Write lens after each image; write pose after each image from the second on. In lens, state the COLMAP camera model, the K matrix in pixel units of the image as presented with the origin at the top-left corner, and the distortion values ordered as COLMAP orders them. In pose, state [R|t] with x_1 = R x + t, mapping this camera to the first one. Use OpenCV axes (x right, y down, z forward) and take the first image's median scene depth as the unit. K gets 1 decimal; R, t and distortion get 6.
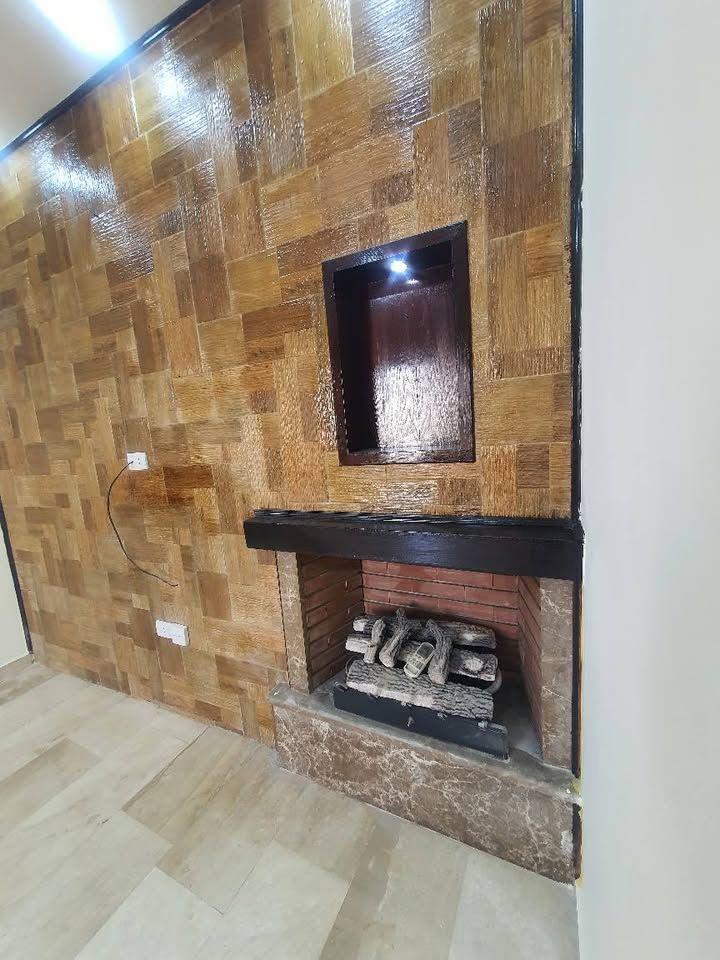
lens RADIAL K [[380.1, 0, 360.0], [0, 380.1, 480.0], [0, 0, 1]] dist [-0.000698, 0.000040]
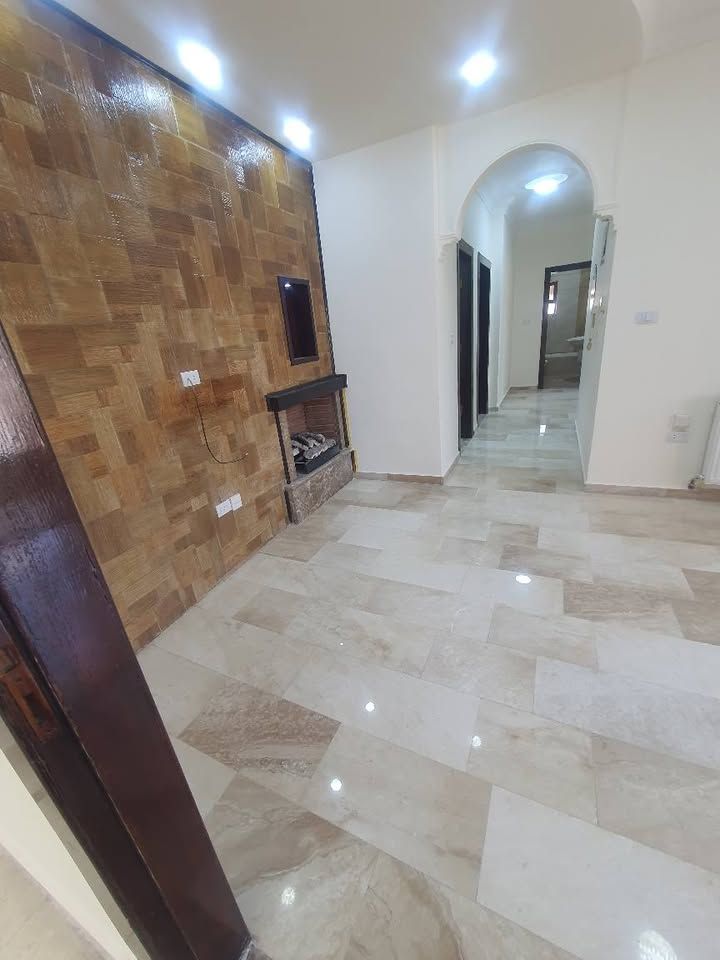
lens RADIAL K [[380.1, 0, 360.0], [0, 380.1, 480.0], [0, 0, 1]] dist [-0.000698, 0.000040]
pose [[-0.012612, -0.284950, 0.958459, -2.020954], [0.246387, 0.928095, 0.279165, 0.053581], [-0.969090, 0.239672, 0.058503, 0.493377]]
